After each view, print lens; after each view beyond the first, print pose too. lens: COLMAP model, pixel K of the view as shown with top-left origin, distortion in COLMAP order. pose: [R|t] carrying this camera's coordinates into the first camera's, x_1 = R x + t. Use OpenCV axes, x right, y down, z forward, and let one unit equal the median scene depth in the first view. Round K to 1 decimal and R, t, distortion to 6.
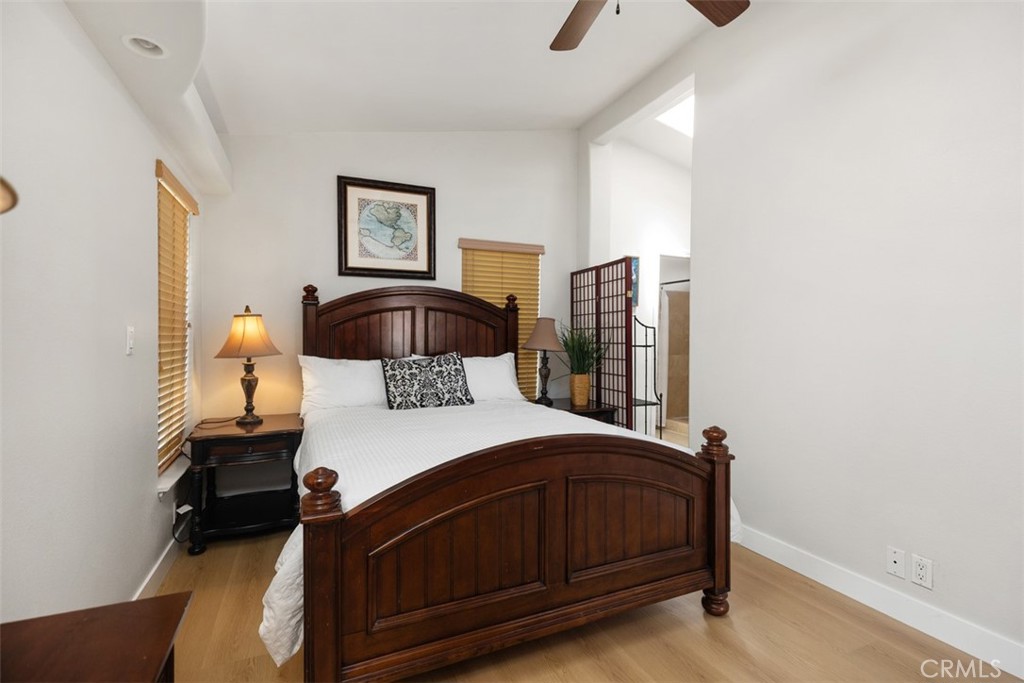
lens RADIAL K [[468.9, 0, 515.0], [0, 468.9, 337.3], [0, 0, 1]] dist [0.003421, 0.000361]
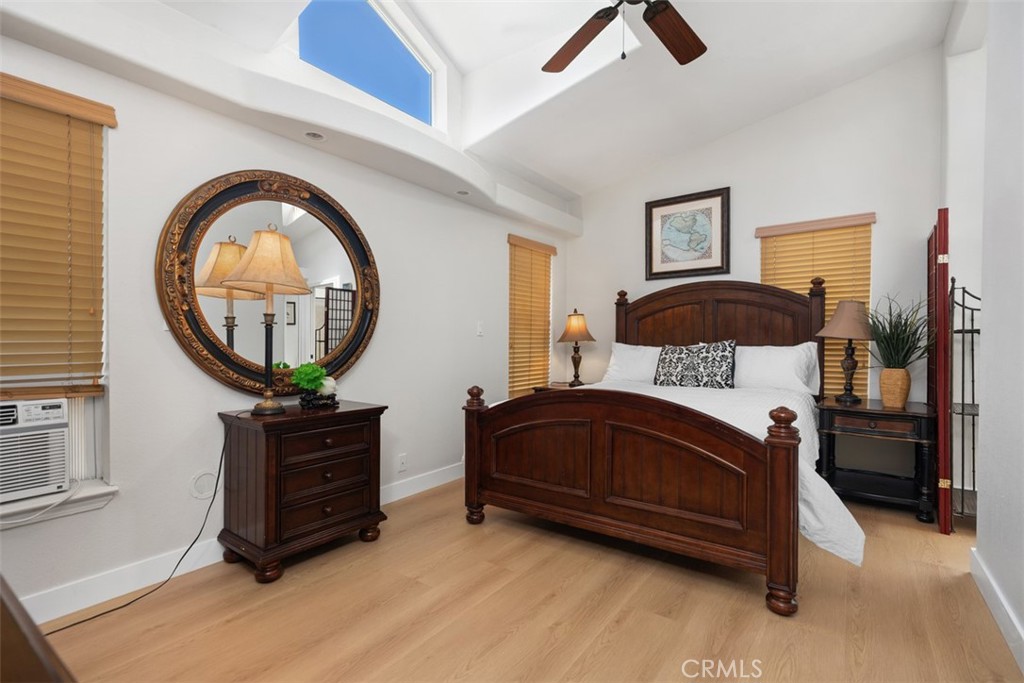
lens RADIAL K [[468.9, 0, 515.0], [0, 468.9, 337.3], [0, 0, 1]] dist [0.003421, 0.000361]
pose [[0.498605, -0.012600, -0.866738, 0.563402], [0.001709, 0.999907, -0.013552, 0.039886], [0.866828, 0.005276, 0.498580, 0.059491]]
